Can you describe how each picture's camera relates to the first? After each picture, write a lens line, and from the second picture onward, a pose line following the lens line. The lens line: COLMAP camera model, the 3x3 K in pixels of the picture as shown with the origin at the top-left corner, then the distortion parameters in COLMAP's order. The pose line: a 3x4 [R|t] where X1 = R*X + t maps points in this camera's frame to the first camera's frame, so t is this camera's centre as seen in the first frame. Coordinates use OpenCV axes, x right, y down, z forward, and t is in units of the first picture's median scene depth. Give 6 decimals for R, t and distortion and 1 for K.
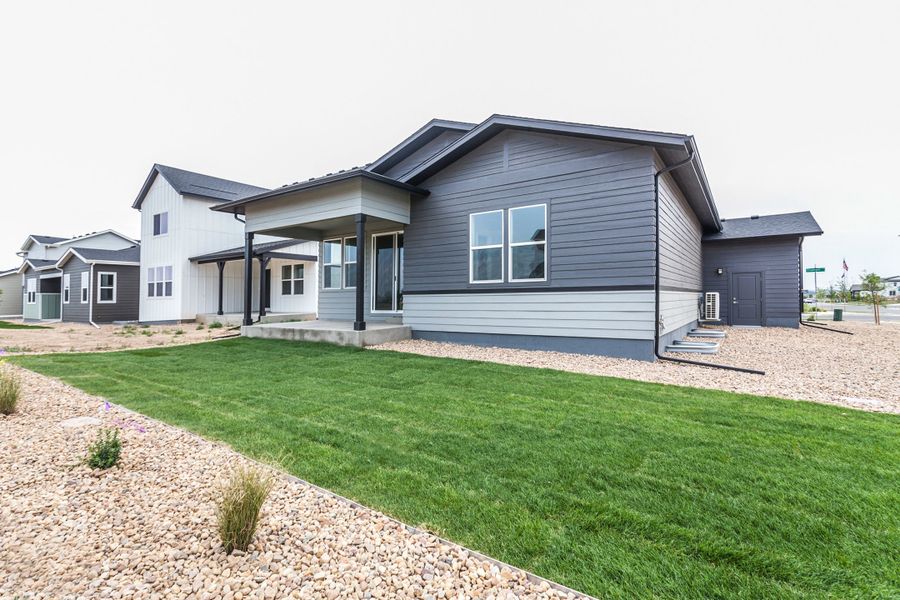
lens RADIAL K [[459.0, 0, 421.6], [0, 459.0, 288.8], [0, 0, 1]] dist [-0.004932, 0.006229]
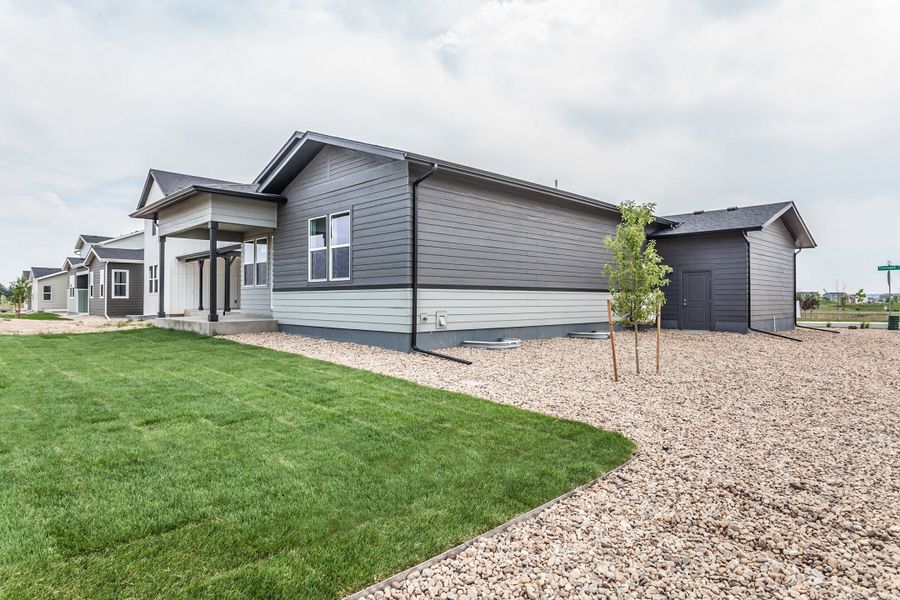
lens RADIAL K [[513.5, 0, 452.1], [0, 513.5, 297.5], [0, 0, 1]] dist [-0.005232, 0.007366]
pose [[0.986781, 0.009840, -0.161759, 0.592264], [-0.006715, 0.999780, 0.019853, -0.000369], [0.161919, -0.018505, 0.986631, -0.155070]]
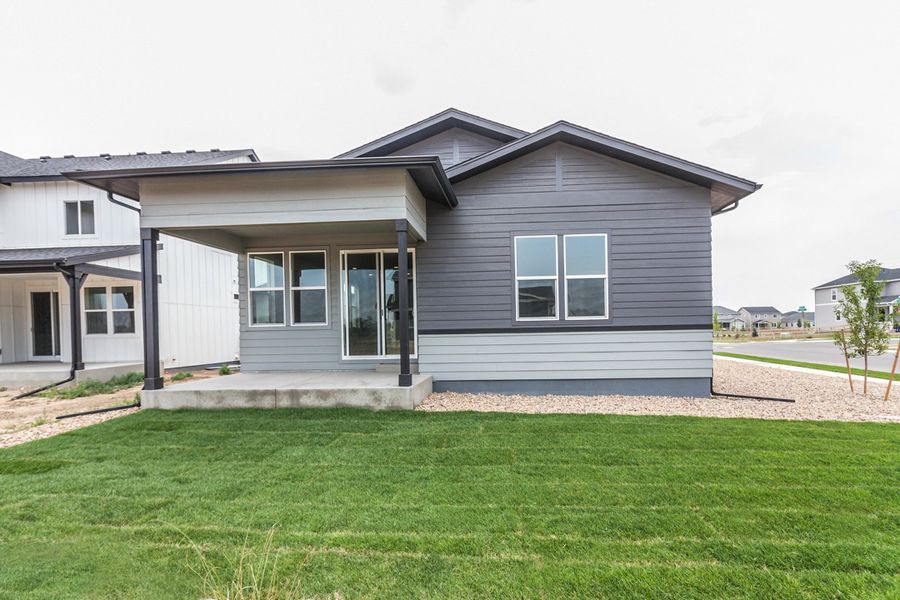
lens RADIAL K [[487.8, 0, 429.4], [0, 487.8, 341.1], [0, 0, 1]] dist [0.003629, 0.000875]
pose [[0.830921, -0.015778, 0.556166, -0.466273], [-0.003940, 0.999406, 0.034239, -0.004057], [-0.556376, -0.030641, 0.830365, 0.320298]]
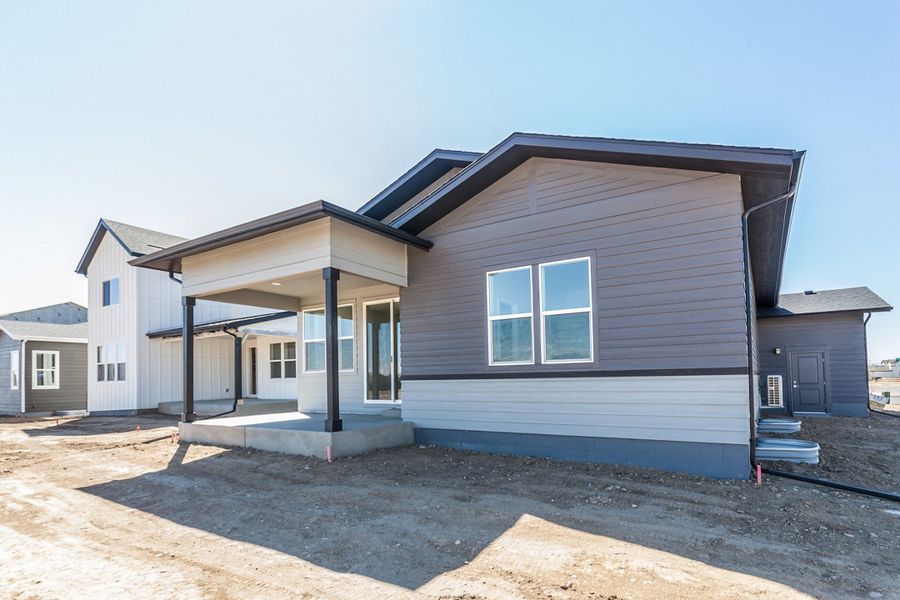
lens RADIAL K [[446.4, 0, 486.8], [0, 446.4, 376.8], [0, 0, 1]] dist [-0.007626, 0.001570]
pose [[0.994085, -0.003932, 0.108537, 0.023040], [0.002214, 0.999870, 0.015941, -0.004143], [-0.108585, -0.015606, 0.993965, 0.255196]]
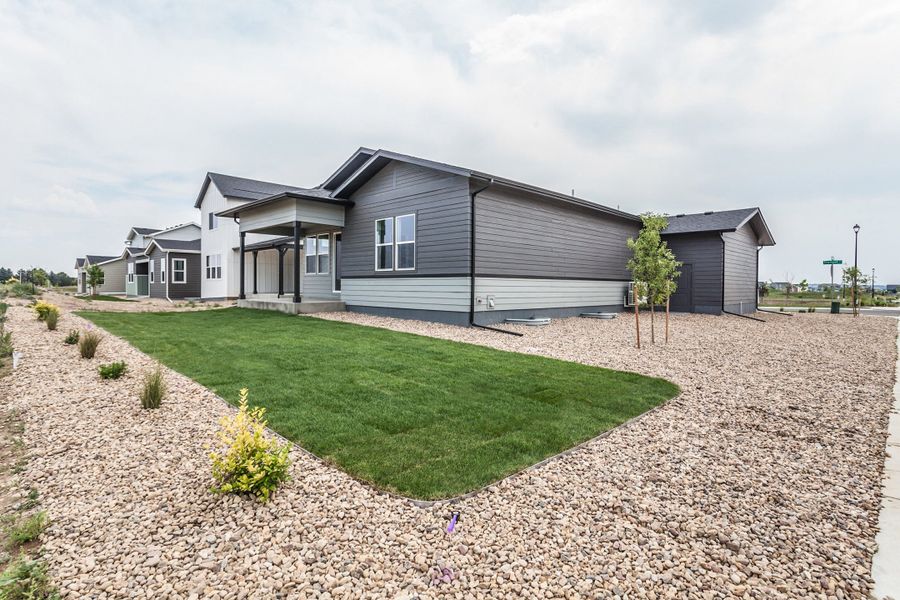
lens RADIAL K [[459.0, 0, 447.9], [0, 459.0, 299.3], [0, 0, 1]] dist [-0.004932, 0.006229]
pose [[0.989435, 0.021277, -0.143407, 0.473106], [-0.013984, 0.998566, 0.051670, -0.000756], [0.144301, -0.049118, 0.988314, -0.302239]]
